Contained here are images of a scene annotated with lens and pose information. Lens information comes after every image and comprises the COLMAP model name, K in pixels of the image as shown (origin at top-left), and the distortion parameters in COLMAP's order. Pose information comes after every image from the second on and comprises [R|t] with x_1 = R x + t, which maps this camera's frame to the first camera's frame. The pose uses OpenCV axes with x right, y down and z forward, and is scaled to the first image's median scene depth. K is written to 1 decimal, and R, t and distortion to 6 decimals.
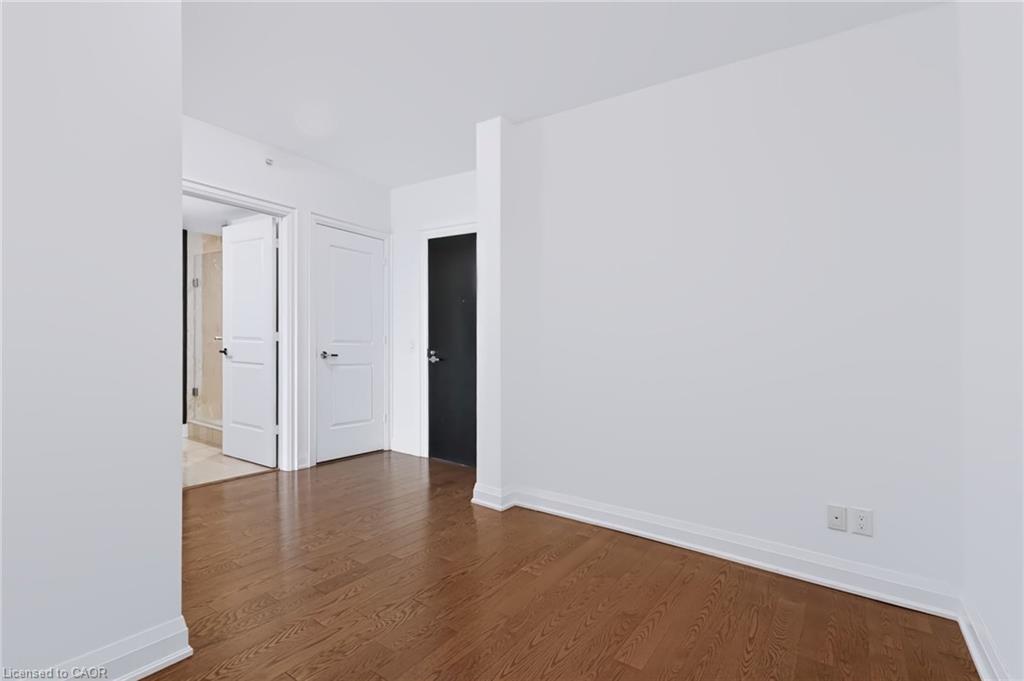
lens RADIAL K [[484.5, 0, 513.1], [0, 484.5, 335.9], [0, 0, 1]] dist [-0.003185, 0.001176]
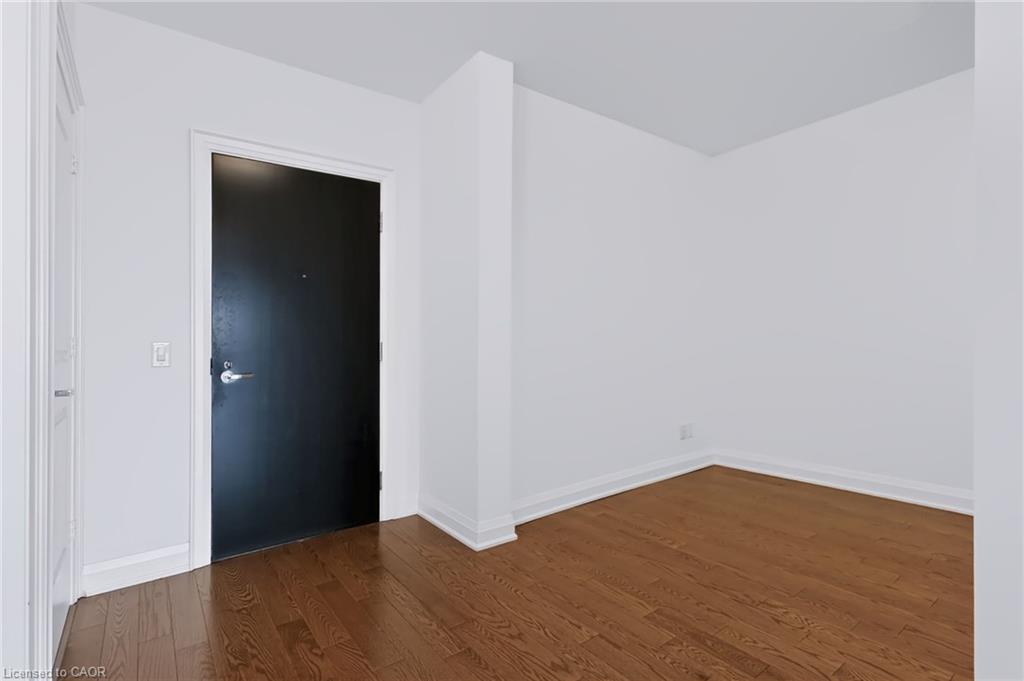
lens RADIAL K [[484.5, 0, 487.4], [0, 484.5, 332.2], [0, 0, 1]] dist [-0.003185, 0.001176]
pose [[0.330720, -0.019479, 0.943528, -0.743921], [0.008985, 0.999807, 0.017491, -0.010153], [-0.943686, 0.002693, 0.330831, 0.692583]]
